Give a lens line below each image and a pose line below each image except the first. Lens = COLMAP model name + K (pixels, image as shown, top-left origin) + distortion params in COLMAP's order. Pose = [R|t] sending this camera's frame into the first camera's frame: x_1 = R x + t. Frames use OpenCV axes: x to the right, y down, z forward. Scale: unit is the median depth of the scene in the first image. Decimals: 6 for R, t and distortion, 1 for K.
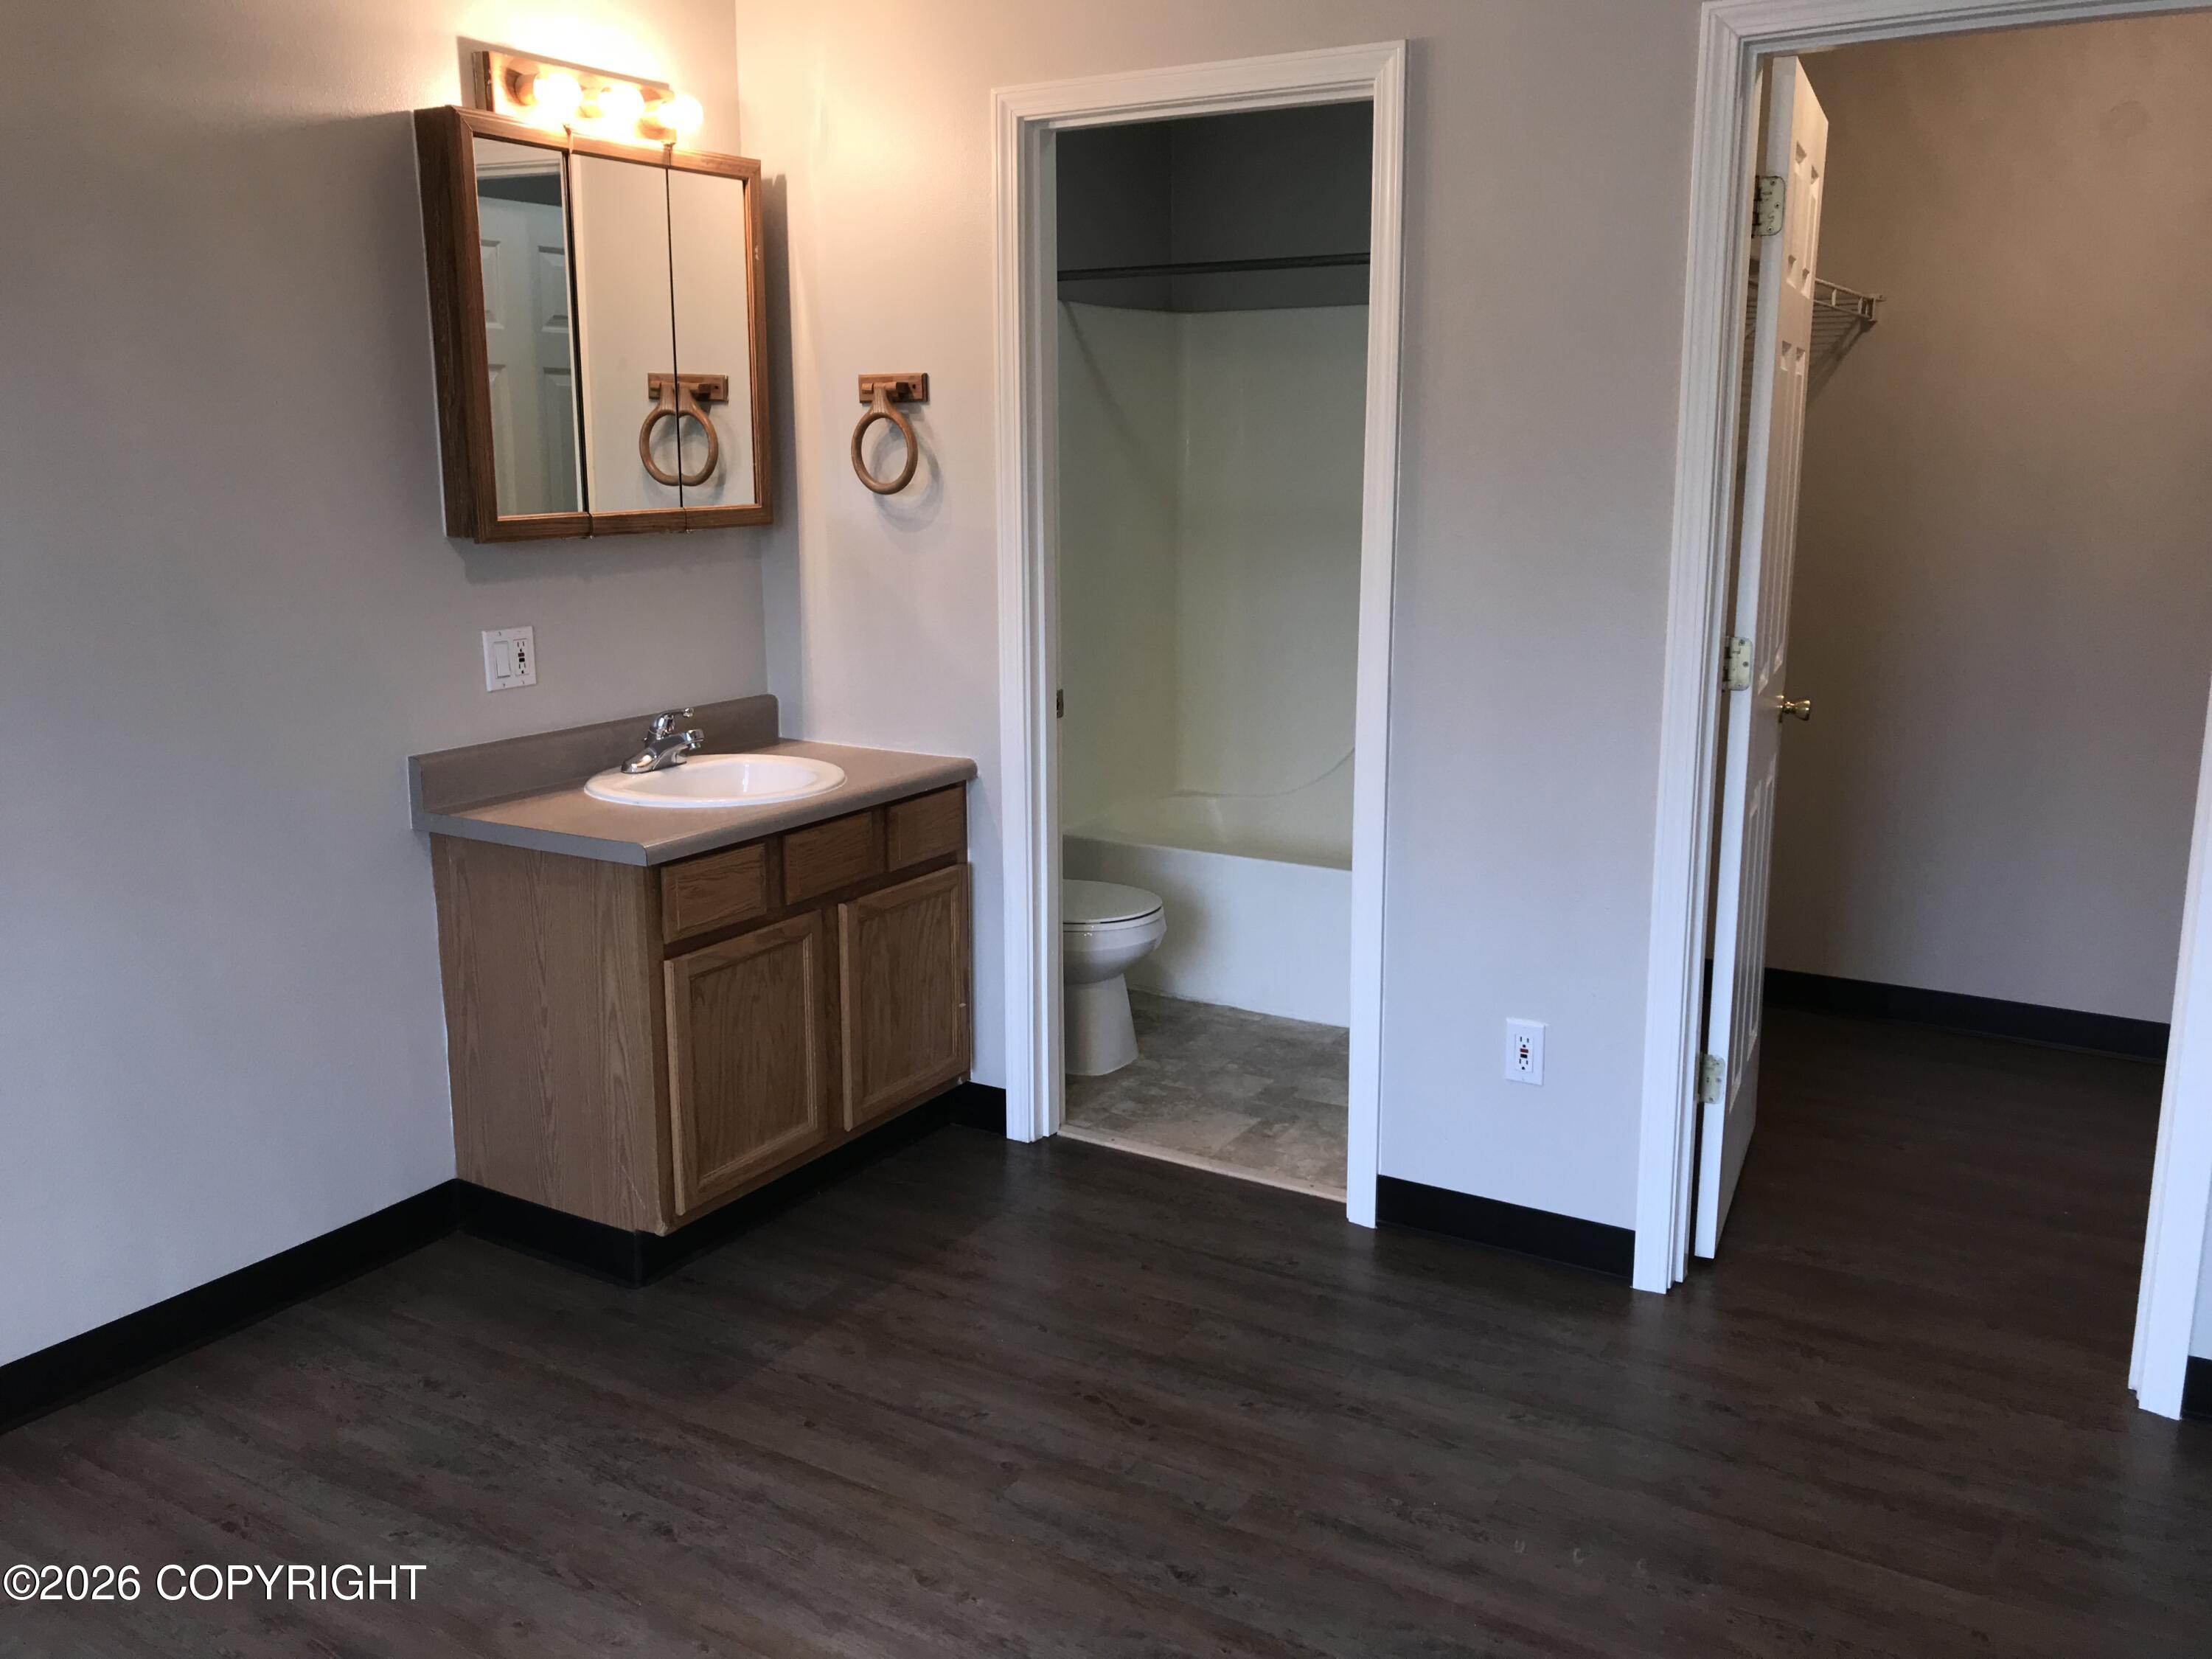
lens RADIAL K [[1804.7, 0, 1099.3], [0, 1804.7, 811.7], [0, 0, 1]] dist [0.020918, -0.044124]
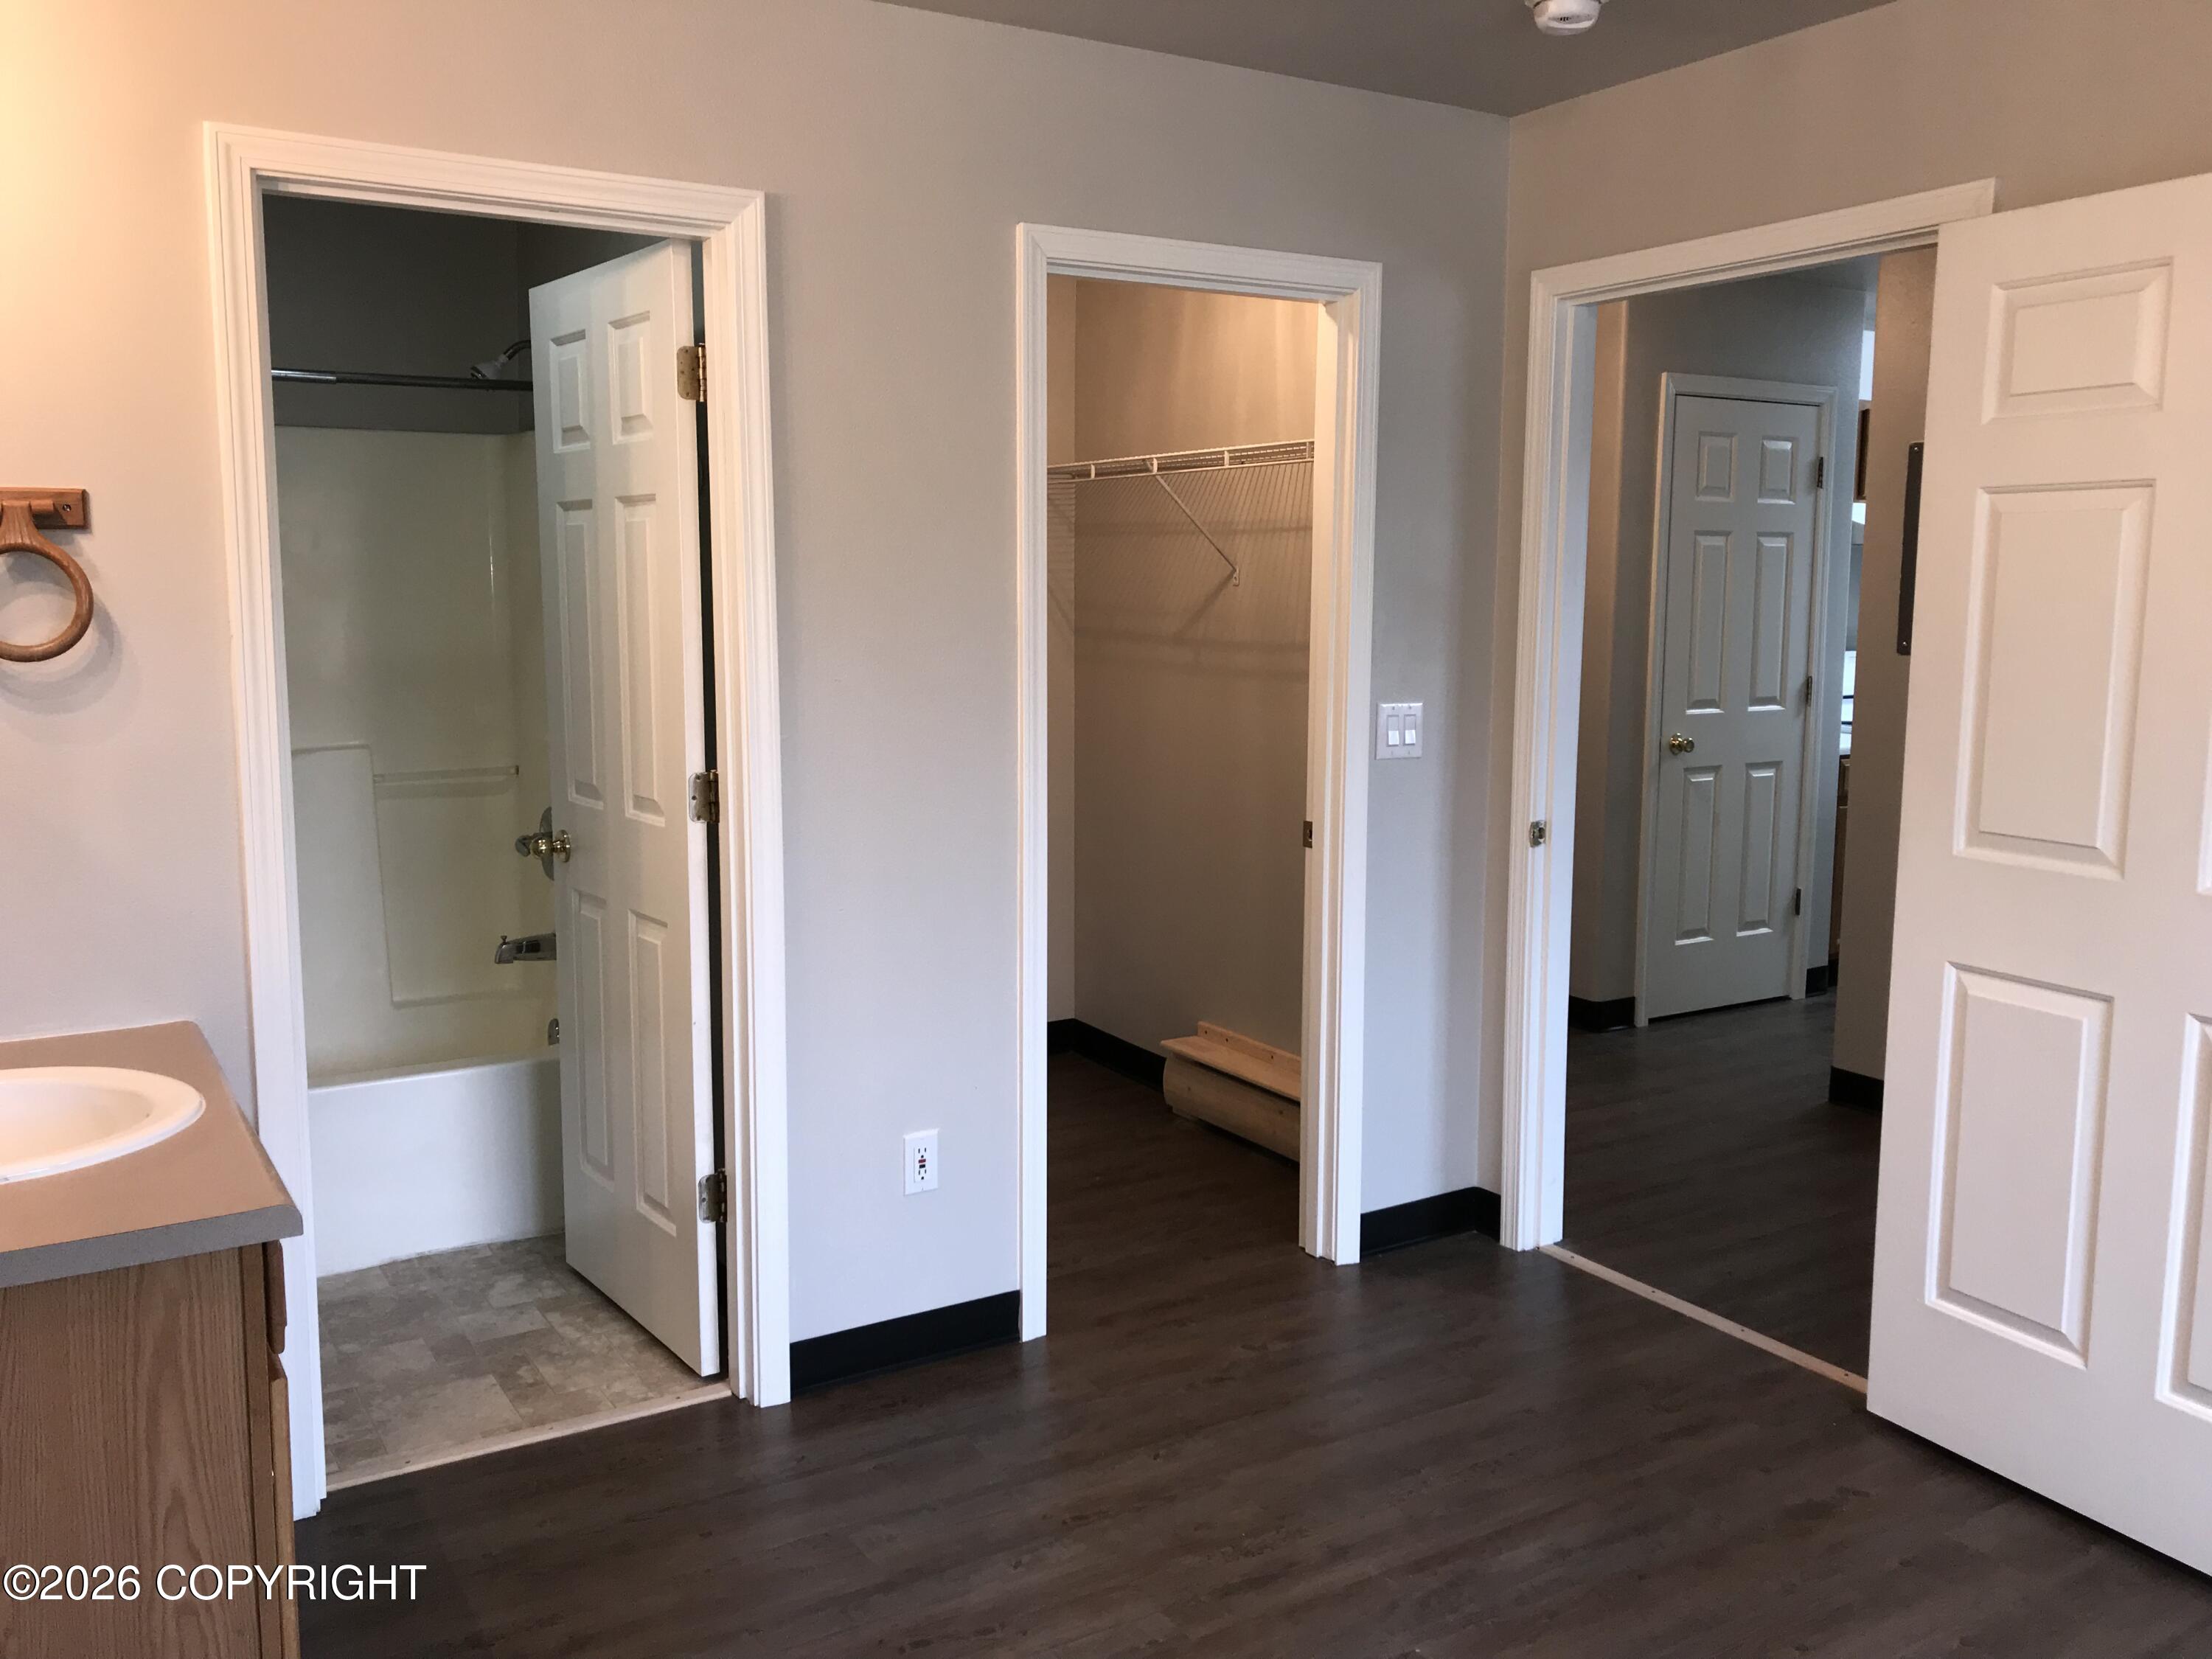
lens RADIAL K [[1802.6, 0, 1097.6], [0, 1802.6, 816.4], [0, 0, 1]] dist [0.060026, -0.110603]
pose [[0.462956, -0.108428, 0.879725, -0.622198], [0.176168, 0.983946, 0.028565, -0.077237], [-0.868698, 0.141755, 0.474625, 0.385228]]
